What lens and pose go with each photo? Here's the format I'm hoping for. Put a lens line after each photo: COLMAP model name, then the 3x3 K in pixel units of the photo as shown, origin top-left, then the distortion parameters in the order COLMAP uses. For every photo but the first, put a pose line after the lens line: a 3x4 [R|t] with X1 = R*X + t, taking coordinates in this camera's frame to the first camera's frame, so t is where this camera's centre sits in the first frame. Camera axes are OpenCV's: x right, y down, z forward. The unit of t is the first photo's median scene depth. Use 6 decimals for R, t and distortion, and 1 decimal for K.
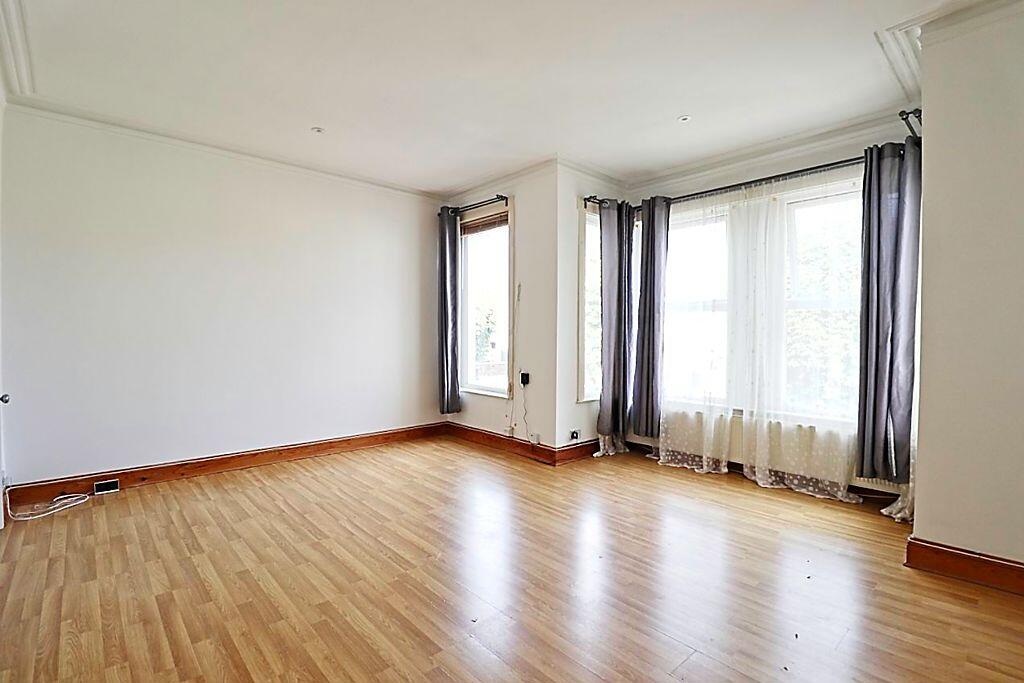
lens RADIAL K [[476.3, 0, 516.6], [0, 476.3, 338.2], [0, 0, 1]] dist [-0.003077, -0.013883]
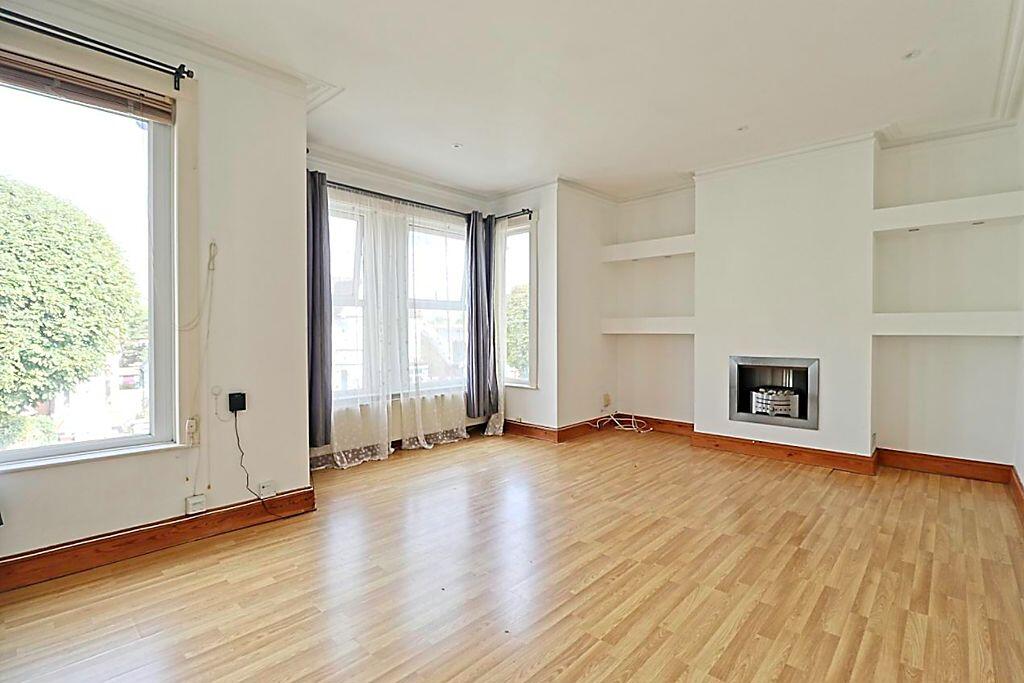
lens RADIAL K [[507.9, 0, 517.7], [0, 507.9, 338.6], [0, 0, 1]] dist [0.004024, -0.018733]
pose [[-0.116425, -0.023426, 0.992923, -0.886528], [0.004212, 0.999701, 0.024080, -0.013843], [-0.993191, 0.006986, -0.116292, 0.958739]]
